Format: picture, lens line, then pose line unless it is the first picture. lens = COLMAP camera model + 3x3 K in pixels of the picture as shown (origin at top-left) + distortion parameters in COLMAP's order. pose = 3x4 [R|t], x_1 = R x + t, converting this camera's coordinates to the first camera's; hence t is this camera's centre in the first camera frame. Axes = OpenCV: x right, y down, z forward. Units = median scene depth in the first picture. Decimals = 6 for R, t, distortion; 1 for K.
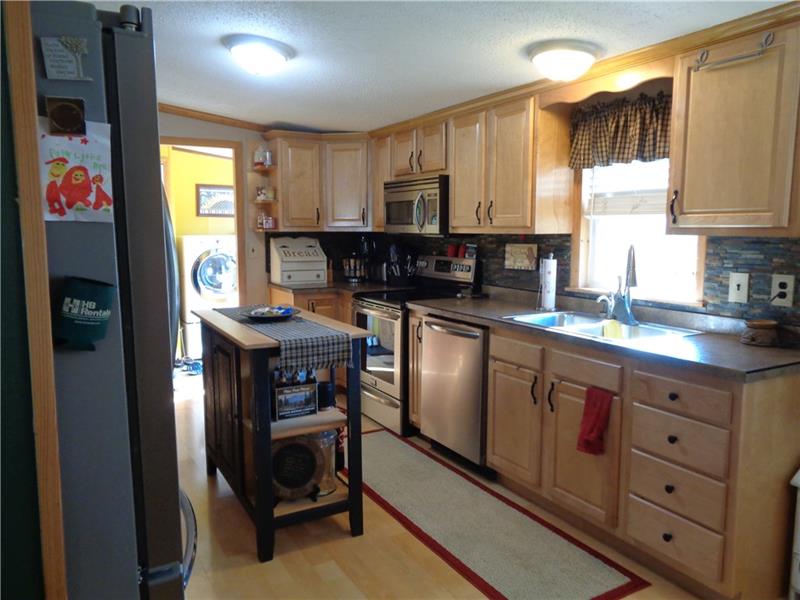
lens RADIAL K [[602.5, 0, 400.0], [0, 602.5, 300.0], [0, 0, 1]] dist [0.008862, -0.001148]
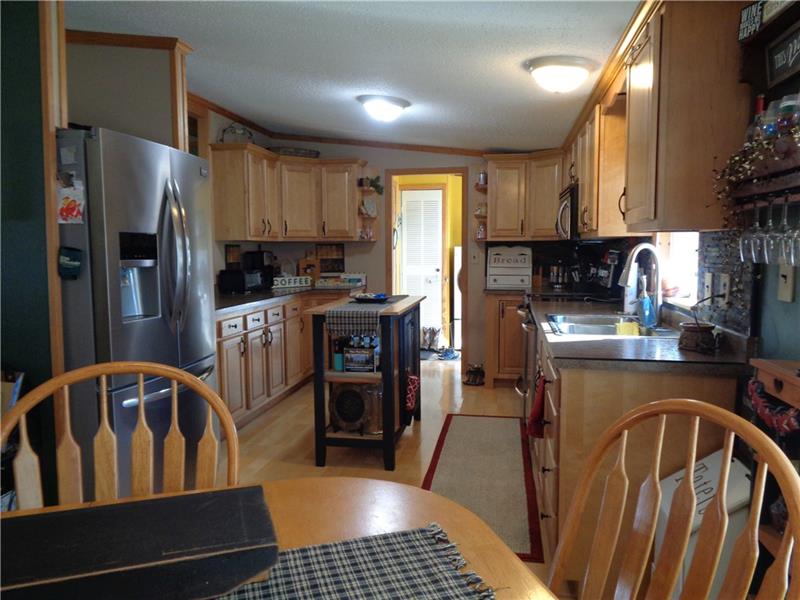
lens RADIAL K [[602.5, 0, 400.0], [0, 602.5, 300.0], [0, 0, 1]] dist [0.008862, -0.001148]
pose [[0.772680, 0.053207, -0.632562, 0.571094], [-0.072552, 0.997353, -0.004732, 0.024899], [0.630636, 0.049550, 0.774495, 0.000996]]
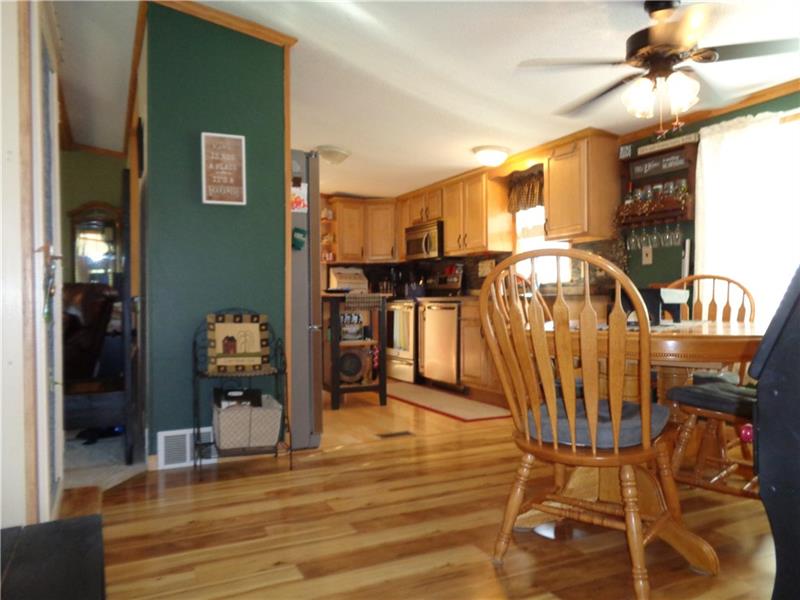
lens RADIAL K [[602.5, 0, 400.0], [0, 602.5, 300.0], [0, 0, 1]] dist [0.008862, -0.001148]
pose [[0.997989, -0.003209, -0.063303, 0.074459], [-0.004452, 0.992702, -0.120513, 0.225139], [0.063228, 0.120553, 0.990691, -0.662897]]
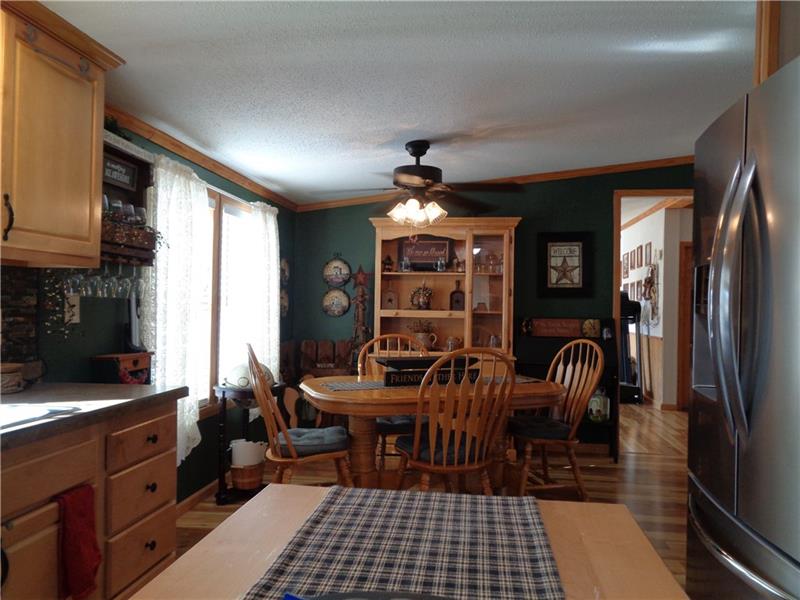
lens RADIAL K [[602.5, 0, 400.0], [0, 602.5, 300.0], [0, 0, 1]] dist [0.008862, -0.001148]
pose [[-0.791596, -0.004139, 0.611030, -0.219852], [0.060848, 0.994473, 0.085565, -0.037730], [-0.608007, 0.104912, -0.786969, 0.773272]]
